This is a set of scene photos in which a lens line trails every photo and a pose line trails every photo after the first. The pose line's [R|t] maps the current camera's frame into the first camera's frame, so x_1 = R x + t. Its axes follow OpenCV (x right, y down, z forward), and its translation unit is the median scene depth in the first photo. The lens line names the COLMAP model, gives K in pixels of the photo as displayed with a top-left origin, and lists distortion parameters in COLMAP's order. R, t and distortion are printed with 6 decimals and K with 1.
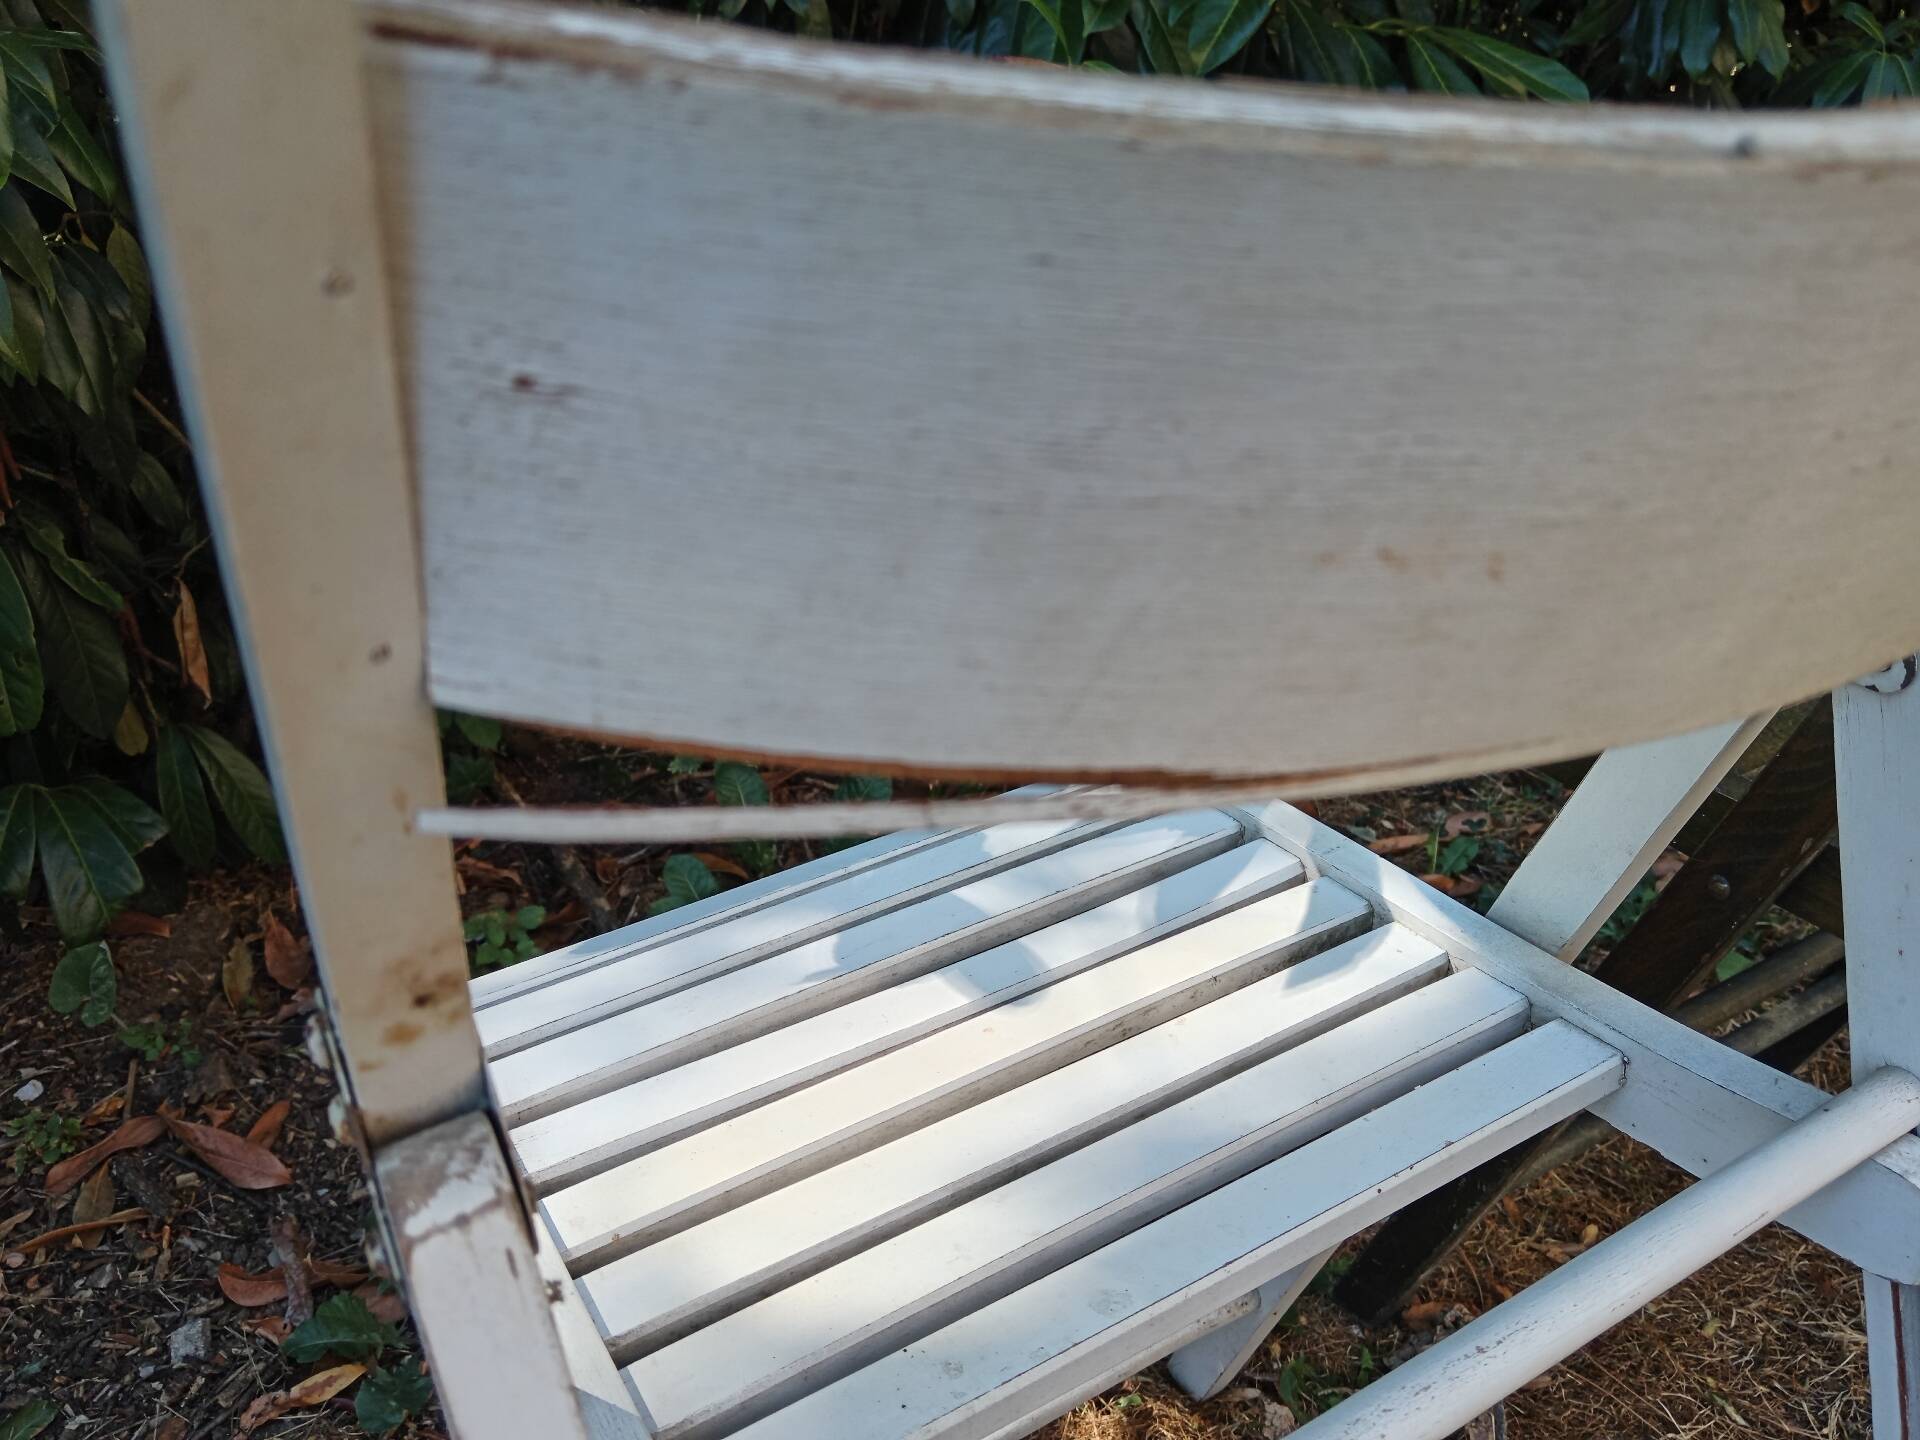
lens RADIAL K [[1496.1, 0, 952.0], [0, 1496.1, 734.9], [0, 0, 1]] dist [-0.005885, 0.007306]
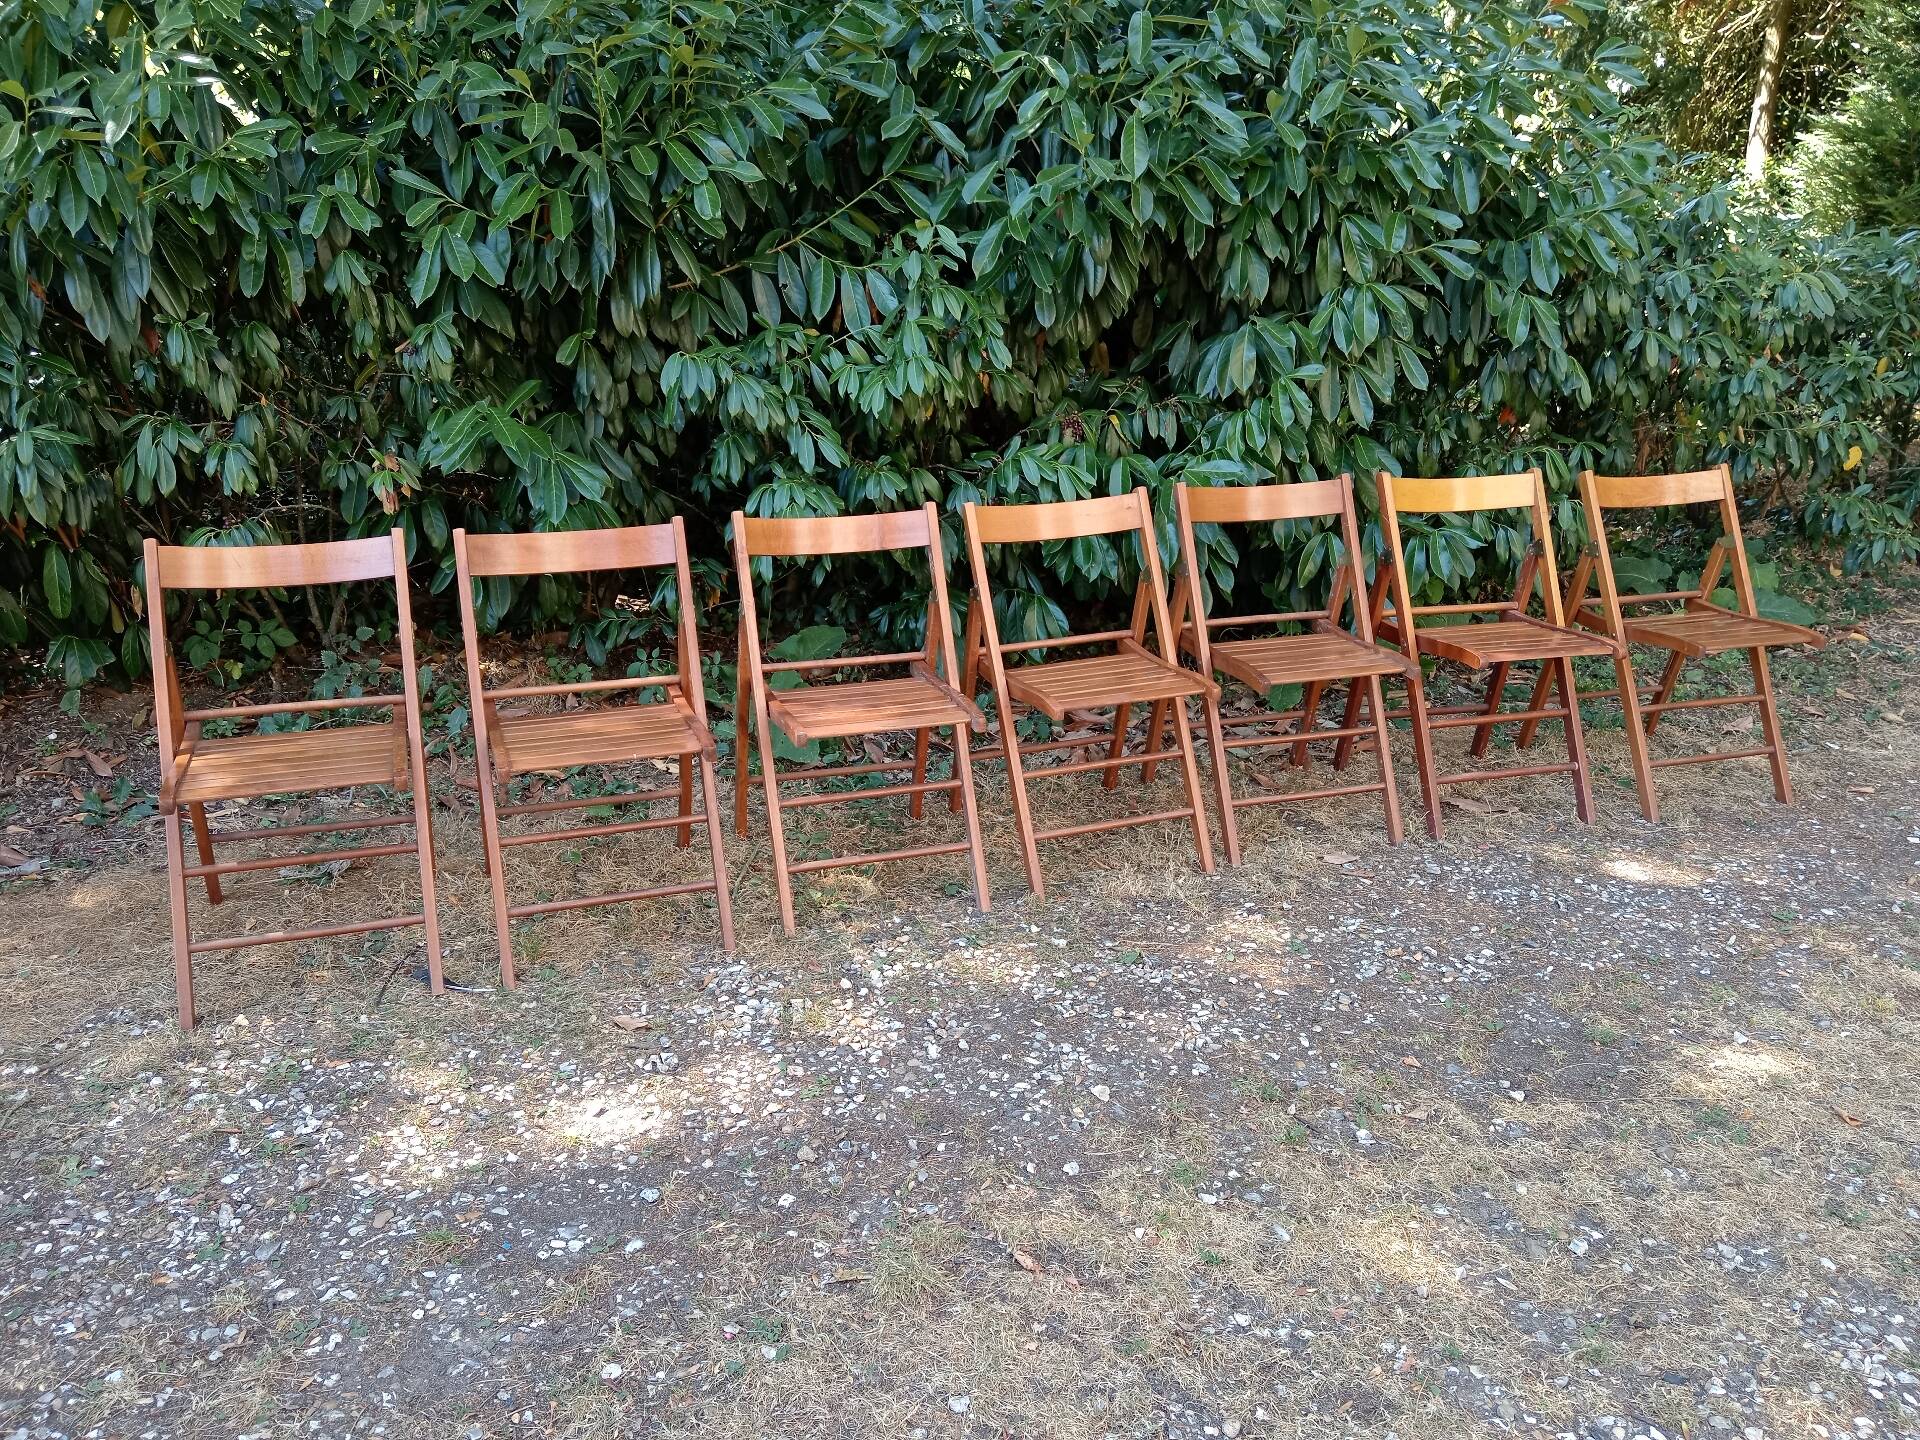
lens RADIAL K [[1496.1, 0, 953.1], [0, 1496.1, 722.5], [0, 0, 1]] dist [-0.005885, 0.007306]
pose [[0.964165, 0.189151, -0.186031, 1.781808], [-0.192460, 0.981305, 0.000278, -0.145469], [0.182605, 0.035535, 0.982544, -1.717573]]
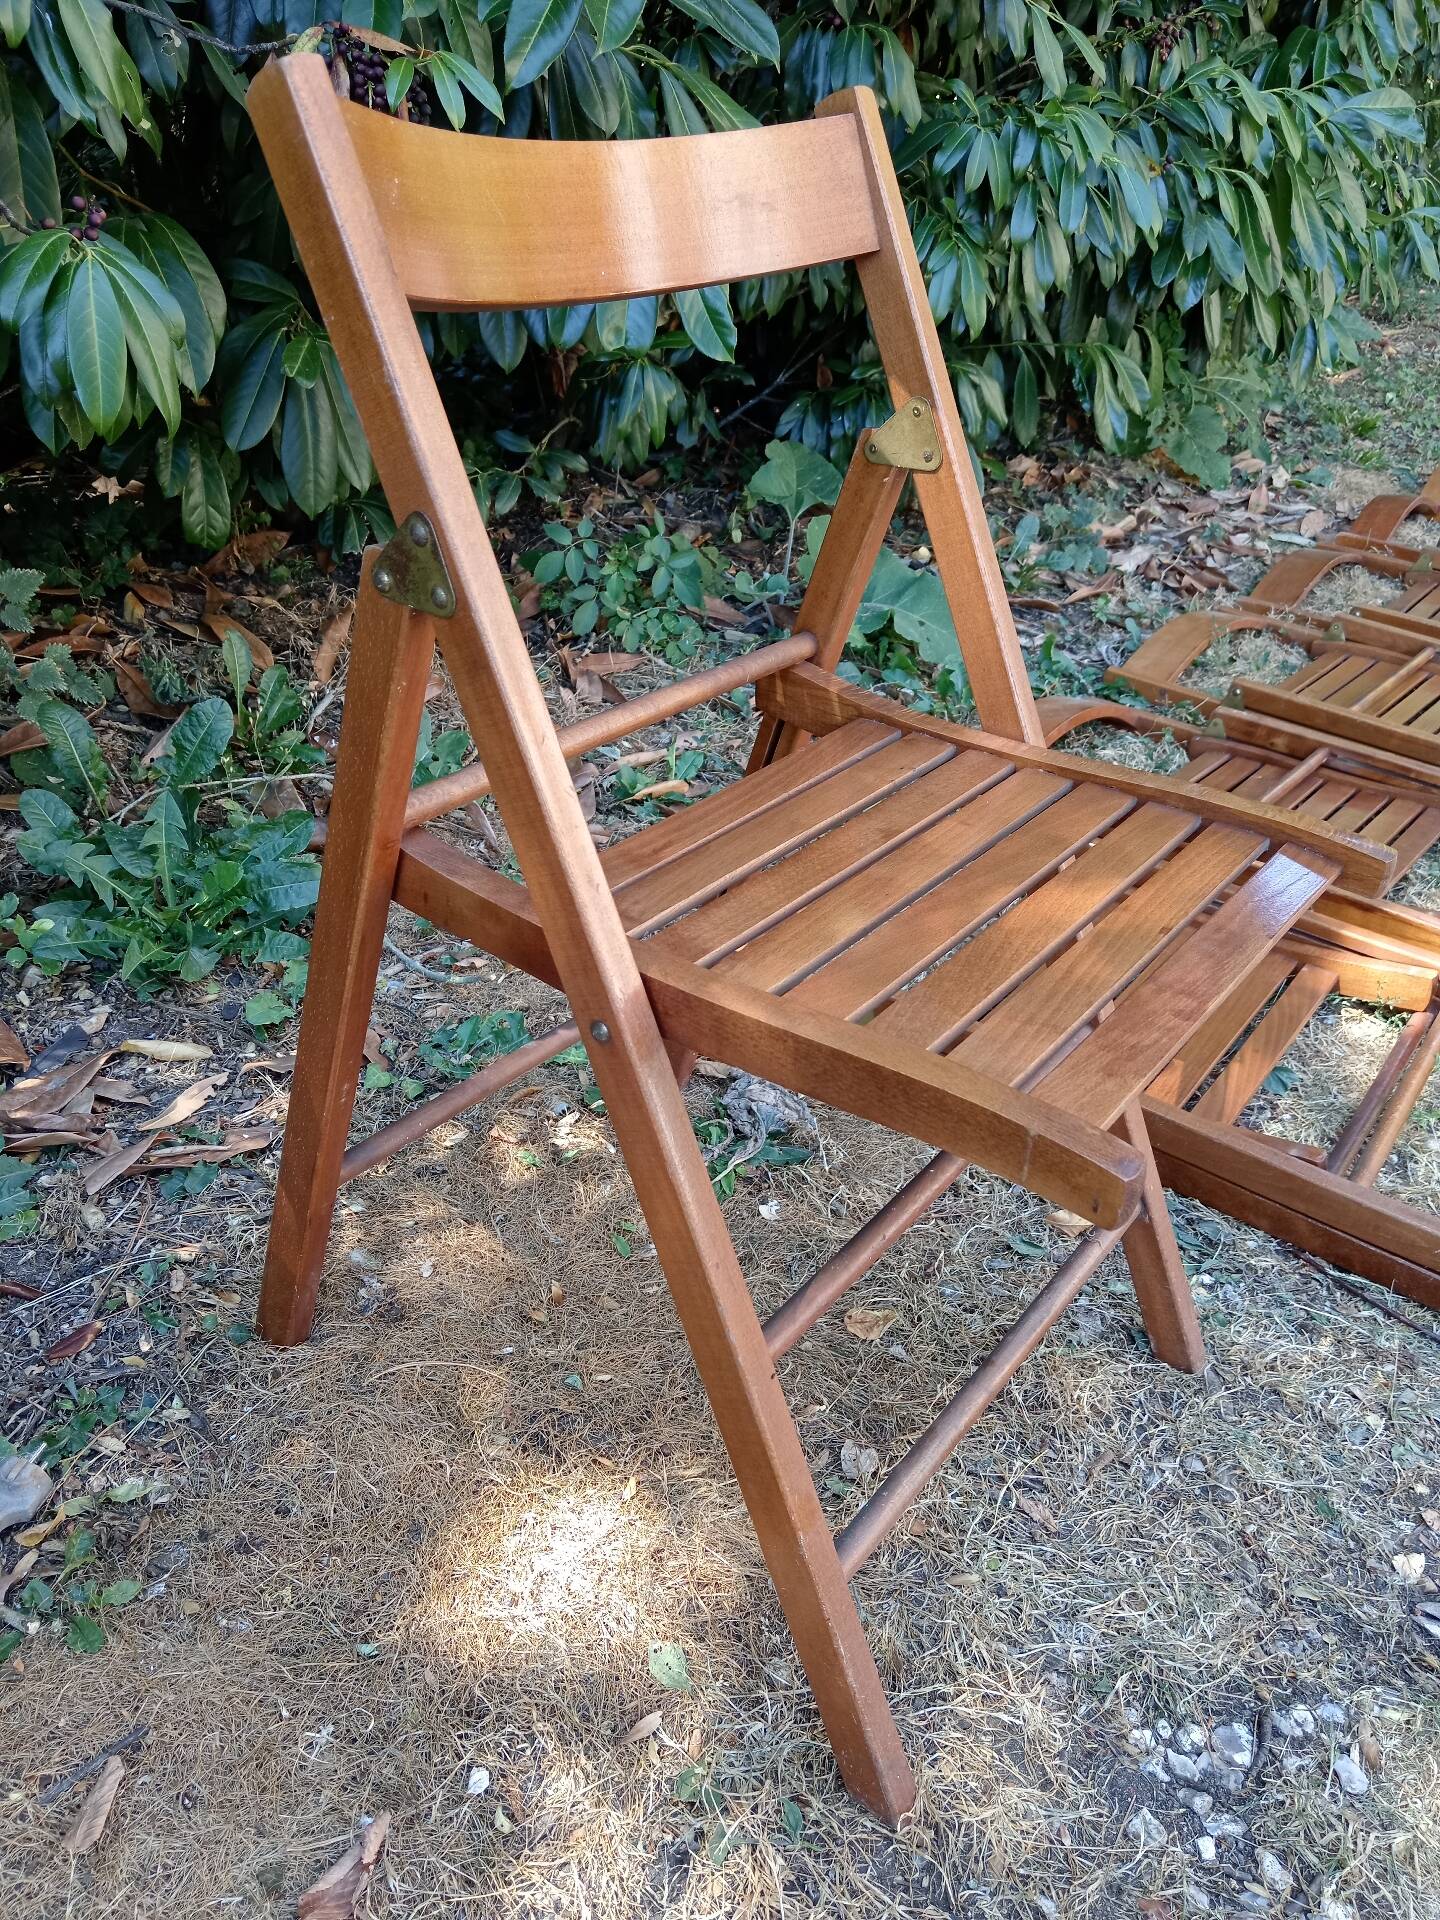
lens RADIAL K [[1496.1, 0, 708.8], [0, 1496.1, 961.8], [0, 0, 1]] dist [-0.005885, 0.007306]
pose [[0.894799, -0.096856, 0.435837, -0.264964], [0.021398, 0.984367, 0.174823, 0.031488], [-0.445956, -0.147106, 0.882883, -0.169019]]
